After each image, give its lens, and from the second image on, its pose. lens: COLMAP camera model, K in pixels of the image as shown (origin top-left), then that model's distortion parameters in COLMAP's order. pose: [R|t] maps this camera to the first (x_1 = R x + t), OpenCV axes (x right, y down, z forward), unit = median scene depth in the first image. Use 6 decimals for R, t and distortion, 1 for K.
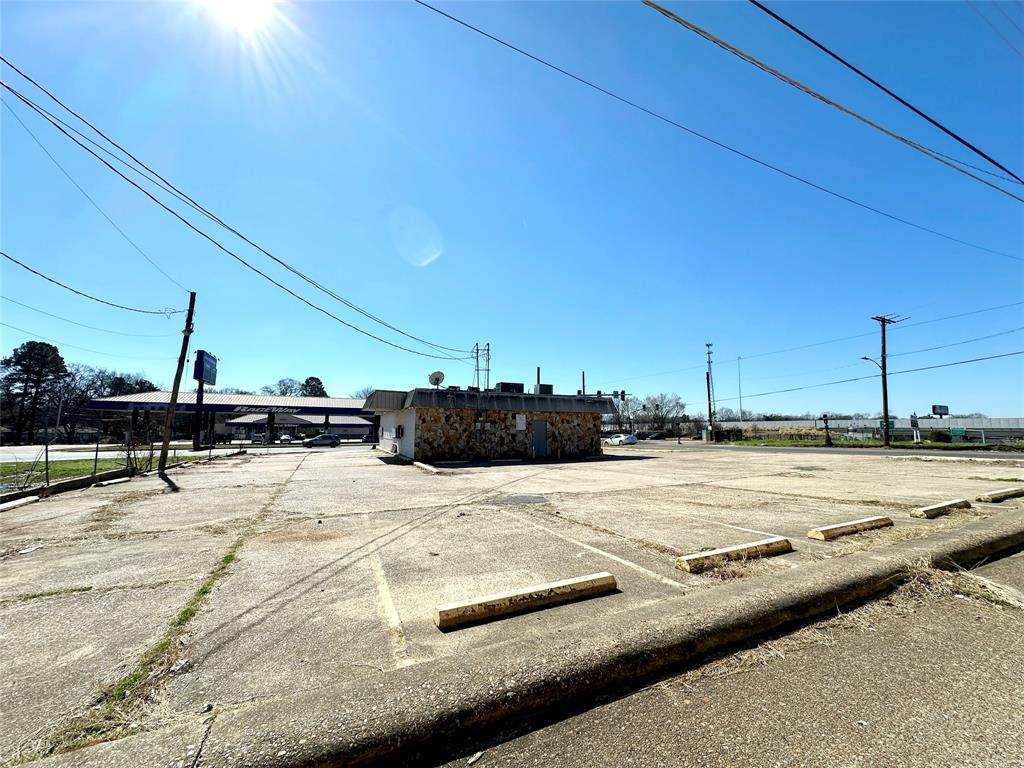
lens RADIAL K [[406.4, 0, 512.0], [0, 406.4, 385.6], [0, 0, 1]] dist [-0.002830, 0.000065]
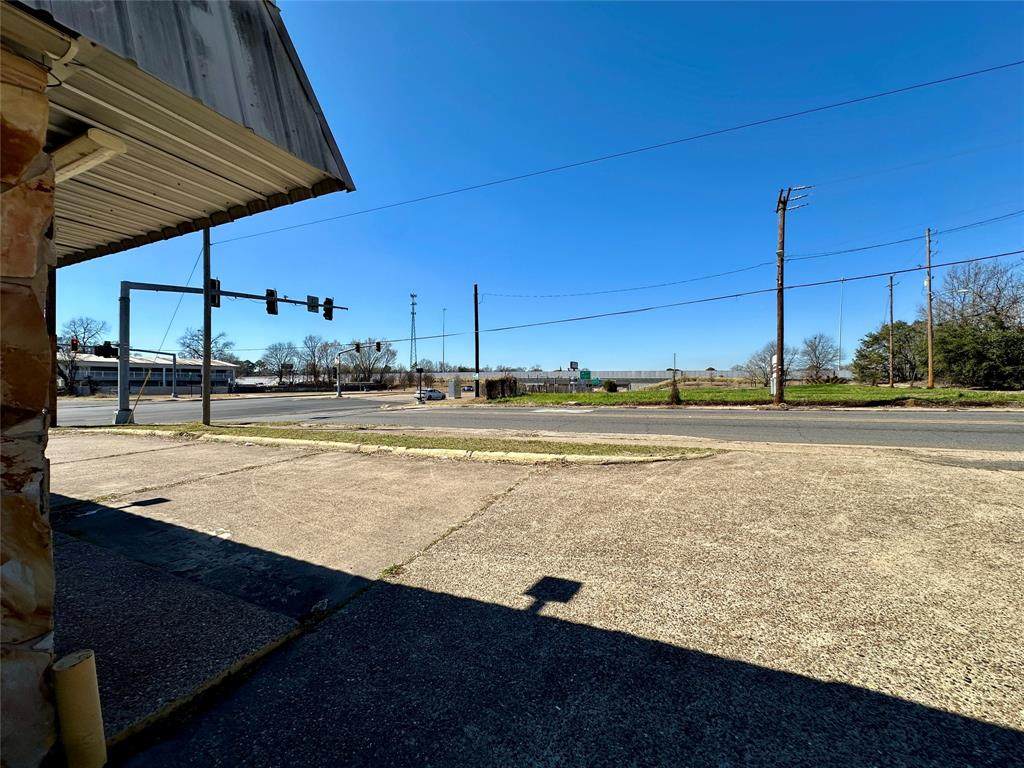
lens RADIAL K [[406.4, 0, 511.5], [0, 406.4, 384.3], [0, 0, 1]] dist [-0.002830, 0.000065]
pose [[0.758674, -0.011106, 0.651375, 0.040635], [-0.063948, 0.993756, 0.091427, 0.018223], [-0.648324, -0.111017, 0.753227, 0.160836]]
